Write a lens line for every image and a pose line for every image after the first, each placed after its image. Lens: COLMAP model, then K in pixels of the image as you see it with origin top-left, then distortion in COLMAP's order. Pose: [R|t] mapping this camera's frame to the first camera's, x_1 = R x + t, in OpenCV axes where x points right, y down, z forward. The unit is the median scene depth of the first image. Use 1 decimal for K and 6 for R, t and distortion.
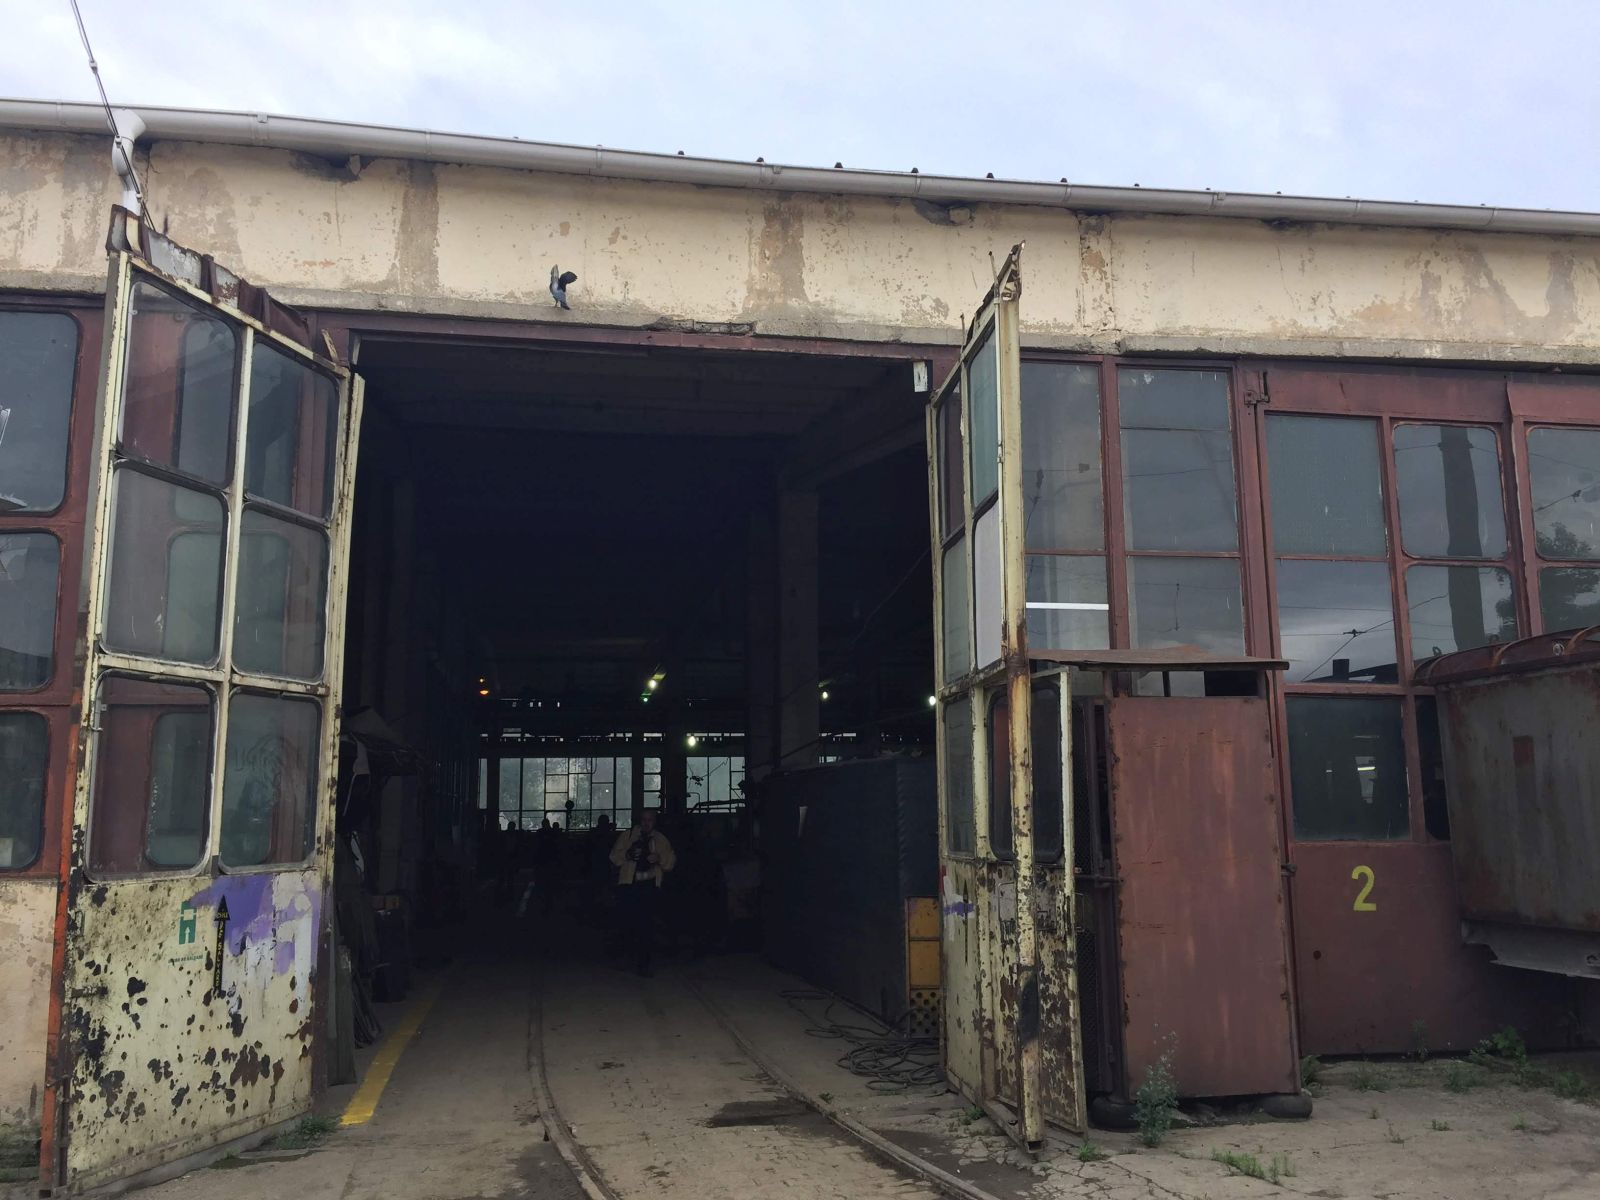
lens RADIAL K [[1347.6, 0, 800.7], [0, 1347.6, 602.5], [0, 0, 1]] dist [0.038568, -0.011980]
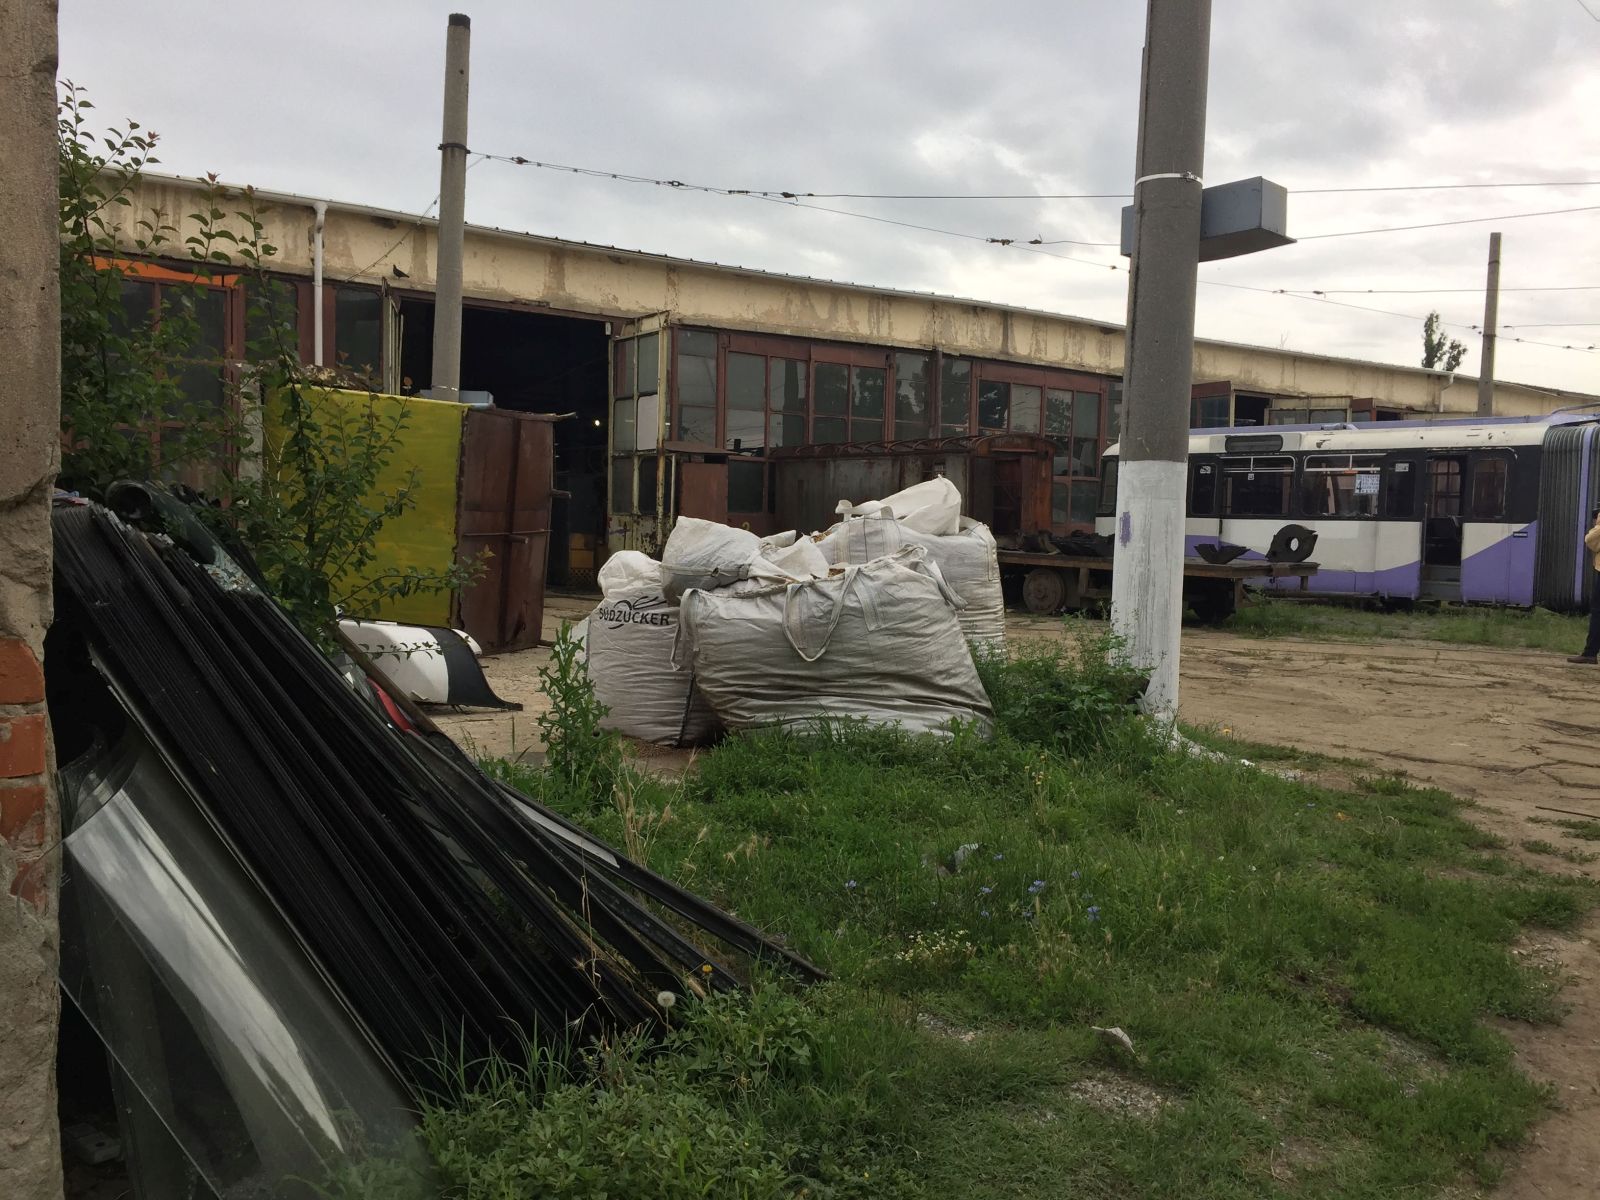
lens RADIAL K [[1347.6, 0, 800.7], [0, 1347.6, 600.0], [0, 0, 1]] dist [0.038568, -0.011980]
pose [[0.890173, 0.004825, 0.455596, -0.739140], [-0.106900, 0.974244, 0.198550, -0.210898], [-0.442904, -0.225447, 0.867761, -1.474243]]
